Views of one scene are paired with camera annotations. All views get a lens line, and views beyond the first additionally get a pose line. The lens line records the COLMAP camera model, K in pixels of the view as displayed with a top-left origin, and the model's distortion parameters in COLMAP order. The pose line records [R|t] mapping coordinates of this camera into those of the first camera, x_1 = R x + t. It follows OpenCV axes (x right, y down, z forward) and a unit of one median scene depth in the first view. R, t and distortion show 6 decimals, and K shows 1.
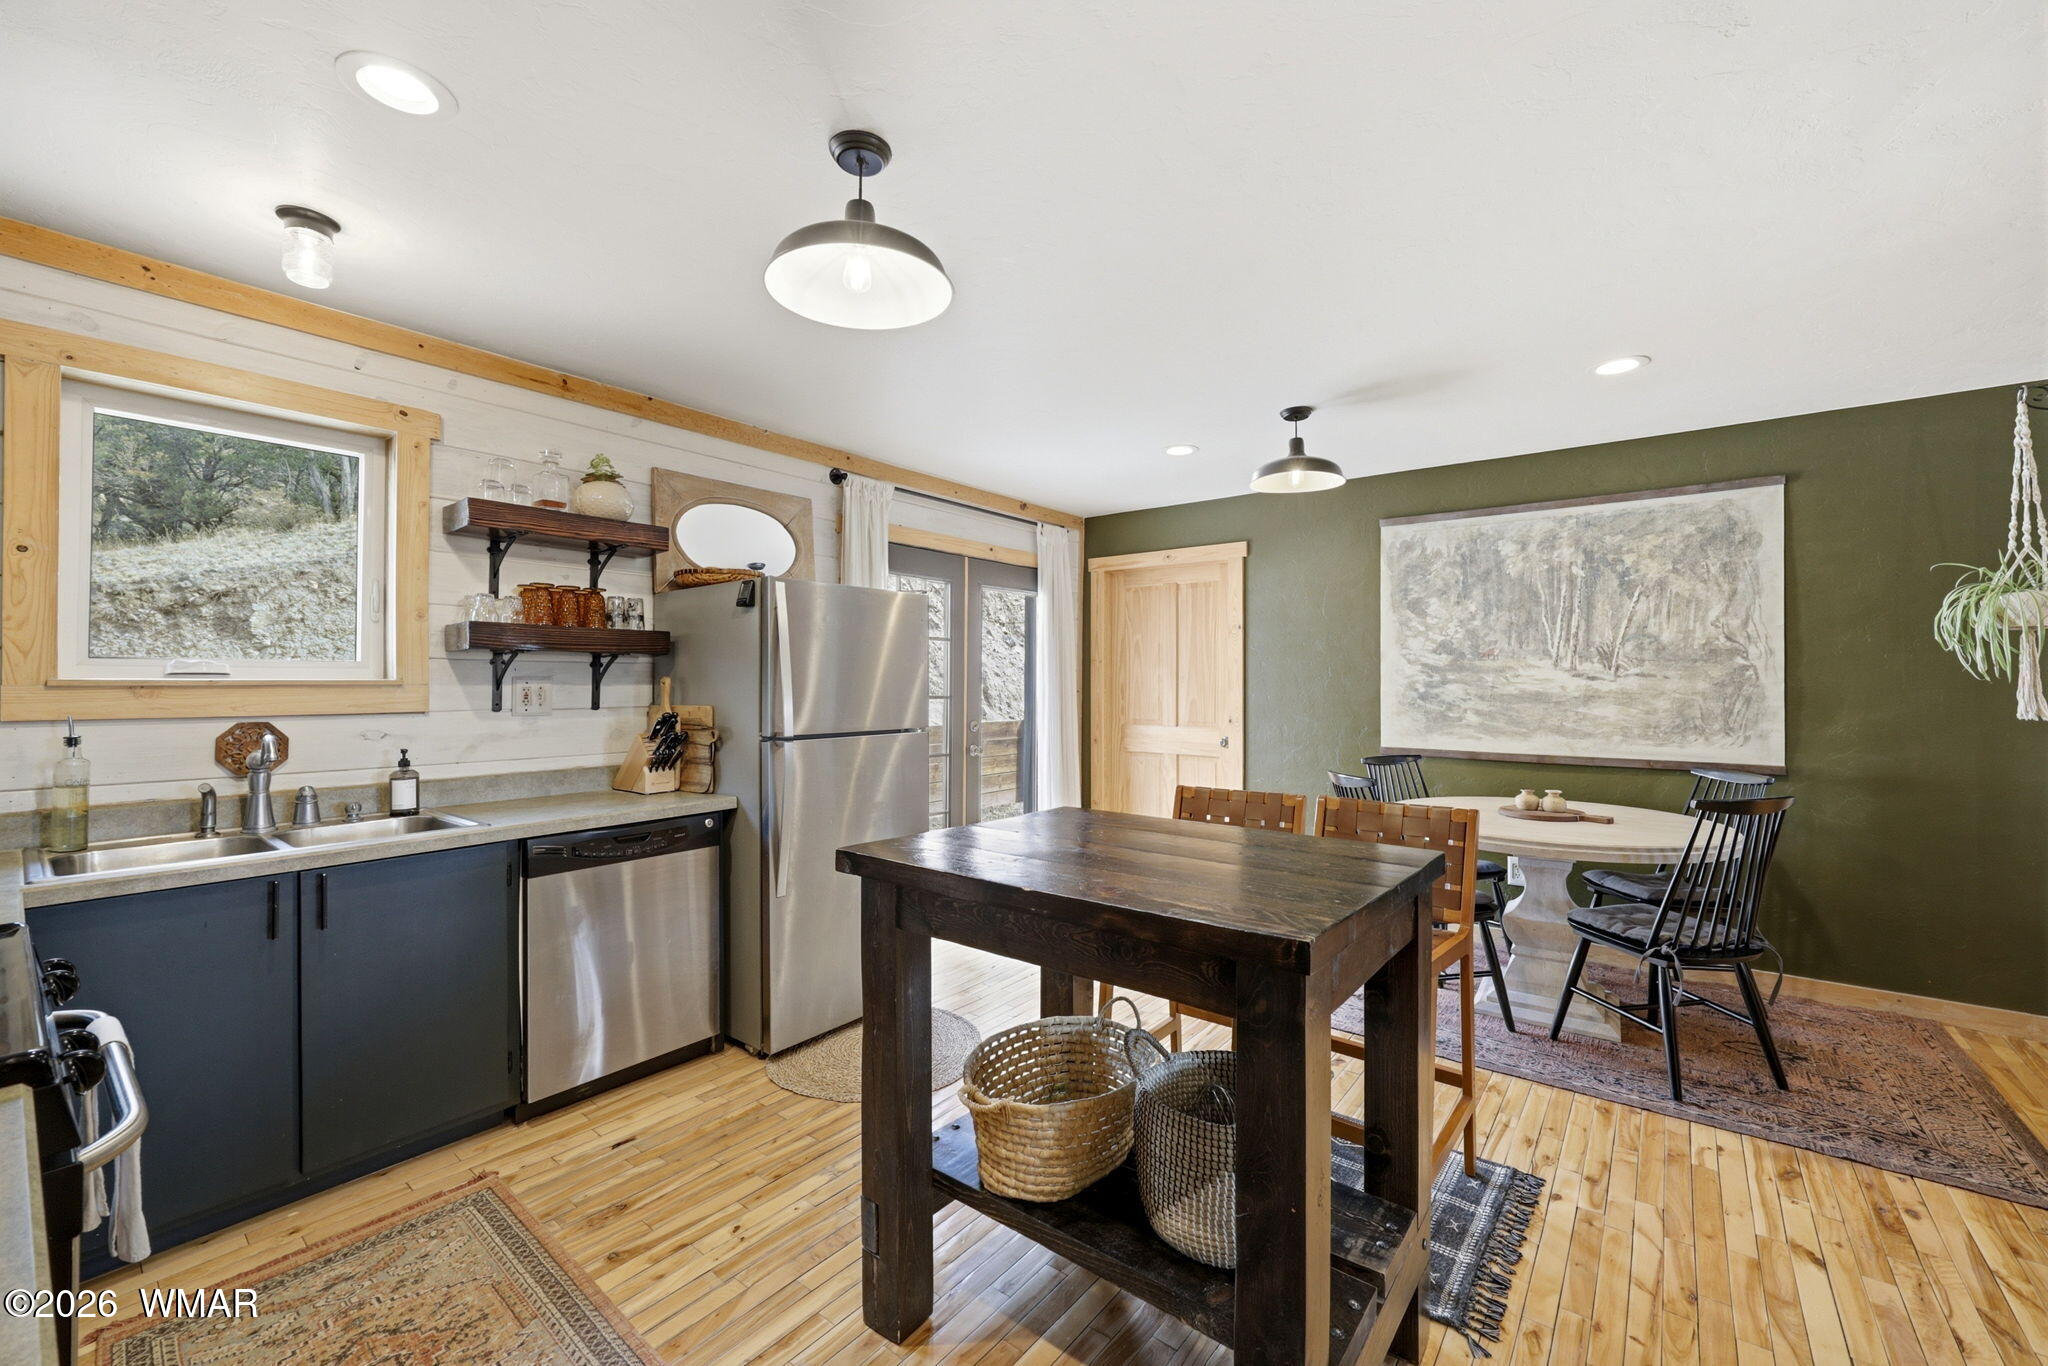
lens RADIAL K [[813.5, 0, 1027.8], [0, 813.5, 676.9], [0, 0, 1]] dist [-0.000524, -0.000074]
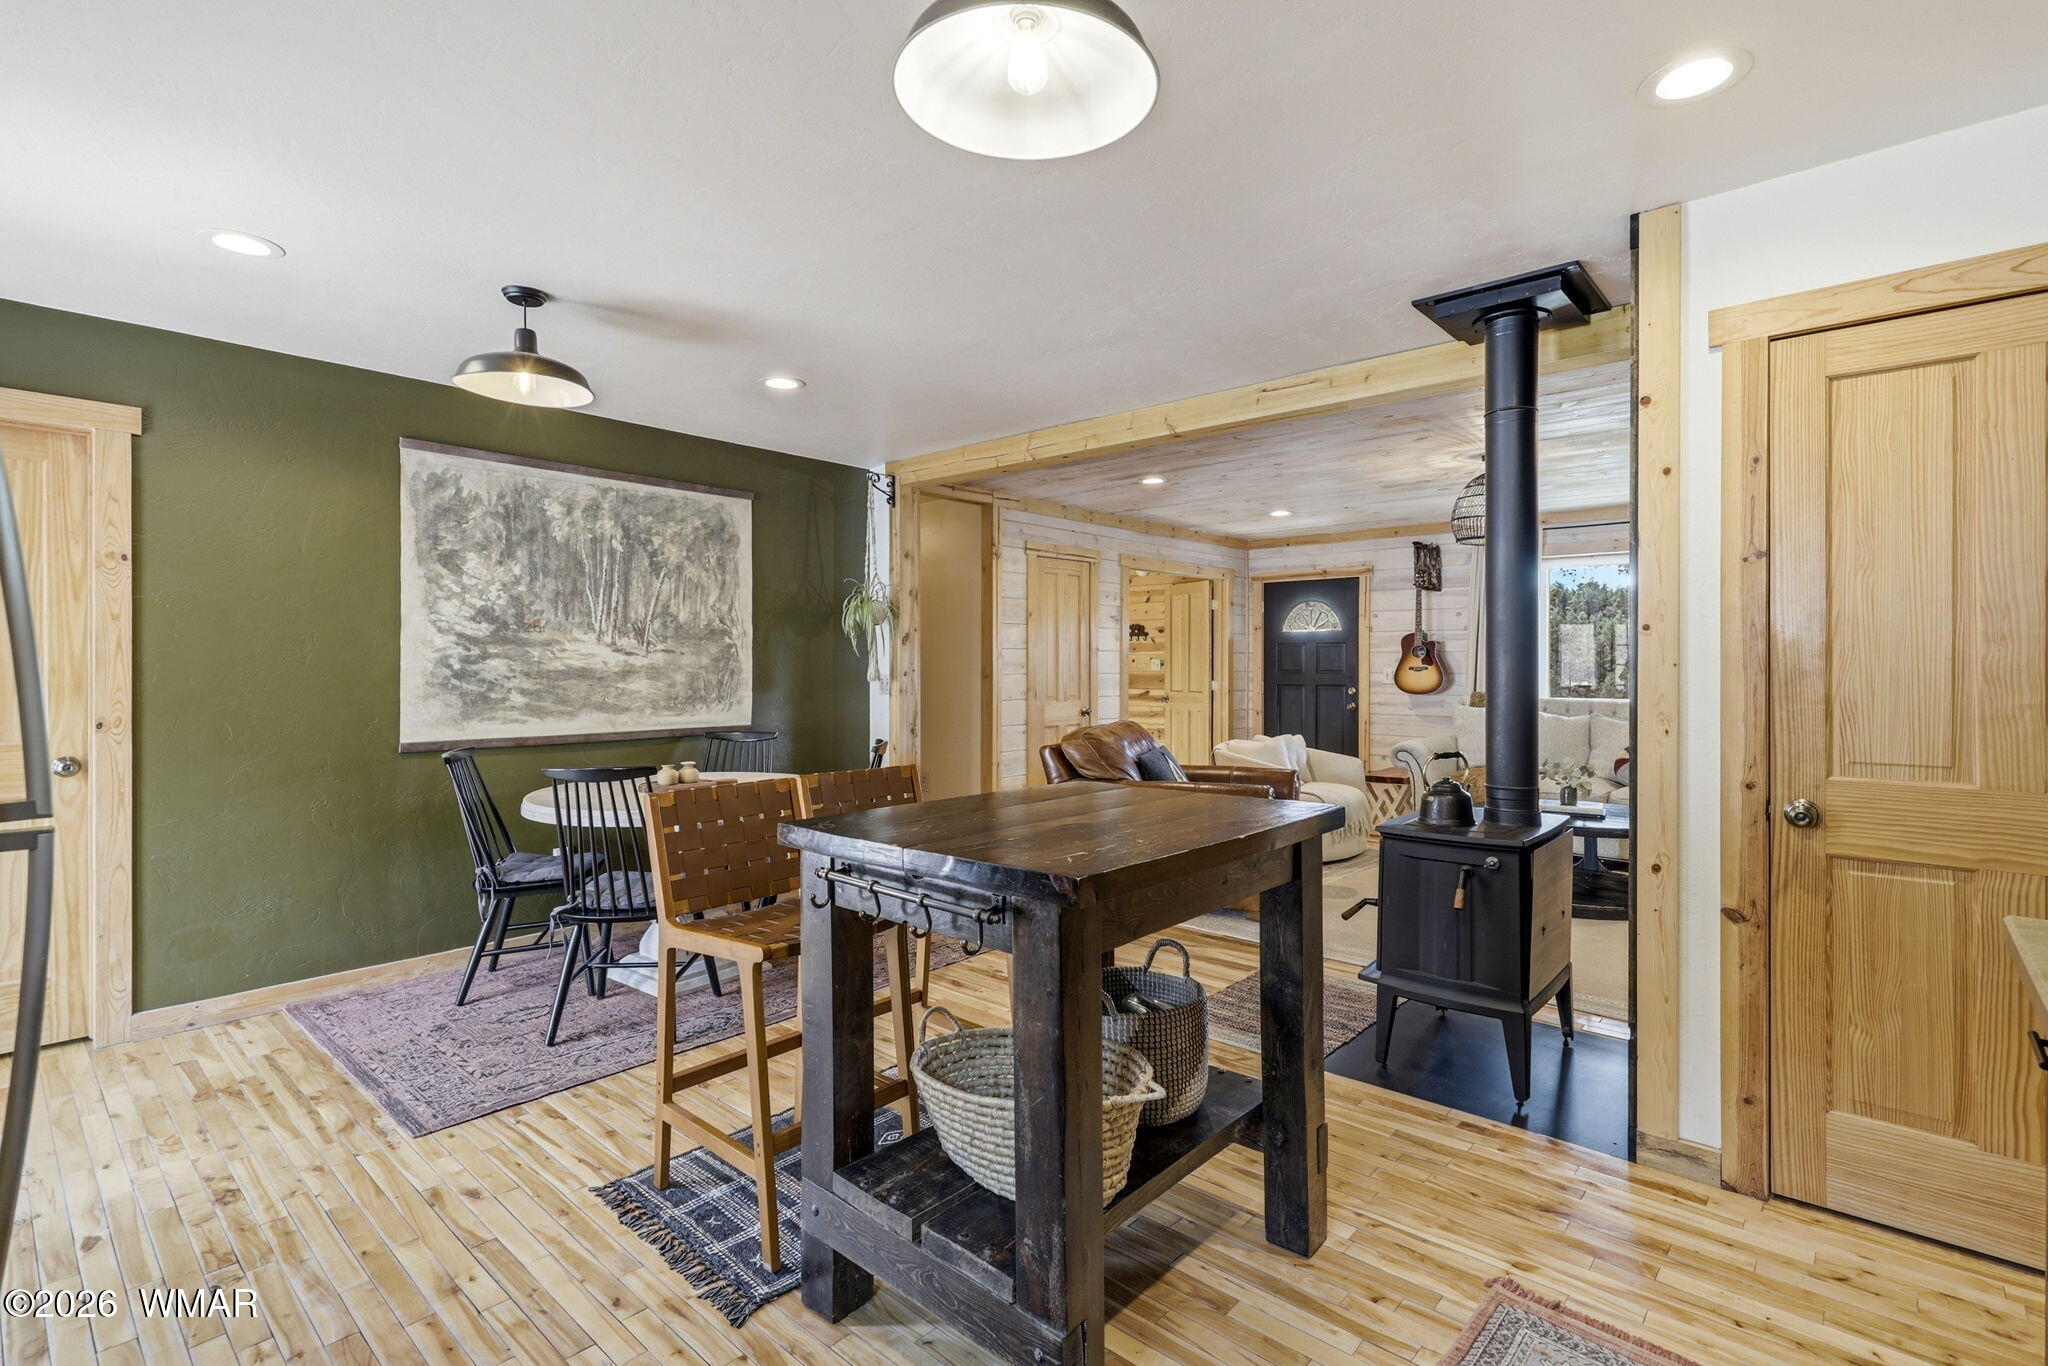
lens RADIAL K [[958.7, 0, 1026.3], [0, 958.7, 676.8], [0, 0, 1]] dist [0.000433, -0.000058]
pose [[0.060787, -0.014915, 0.998039, -0.450507], [-0.007111, 0.999857, 0.015376, 0.008482], [-0.998125, -0.008031, 0.060672, 0.417208]]
